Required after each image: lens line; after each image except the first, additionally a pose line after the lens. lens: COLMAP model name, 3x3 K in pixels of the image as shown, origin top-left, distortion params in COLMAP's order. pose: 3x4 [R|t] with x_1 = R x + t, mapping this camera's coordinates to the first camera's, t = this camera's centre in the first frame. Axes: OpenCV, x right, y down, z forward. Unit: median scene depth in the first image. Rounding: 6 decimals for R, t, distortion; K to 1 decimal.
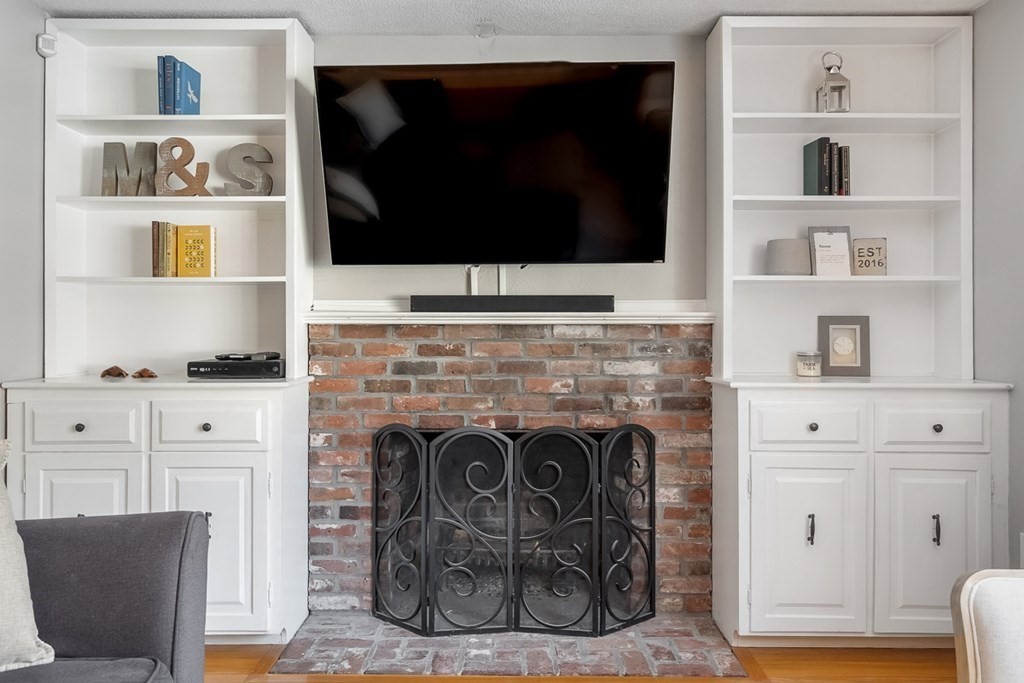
lens RADIAL K [[802.5, 0, 512.0], [0, 802.5, 341.5], [0, 0, 1]] dist [0.000891, 0.000027]
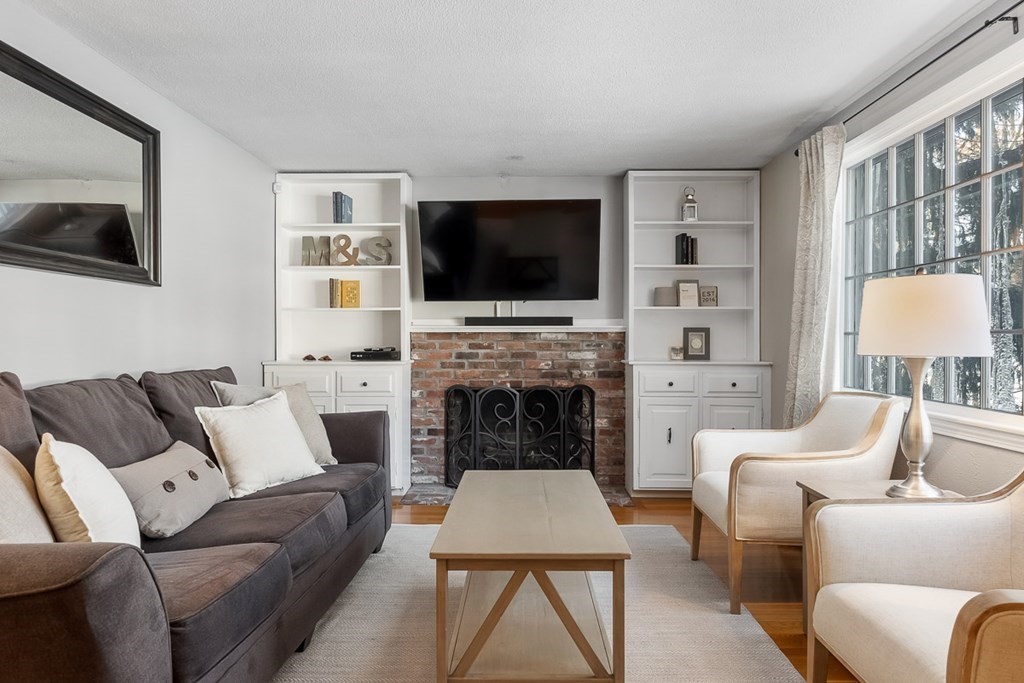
lens RADIAL K [[682.5, 0, 512.0], [0, 682.5, 341.5], [0, 0, 1]] dist [-0.000076, -0.000015]
pose [[0.999894, -0.000910, -0.014536, 0.007730], [0.000813, 0.999978, -0.006657, 0.010977], [0.014541, 0.006644, 0.999872, -0.606468]]
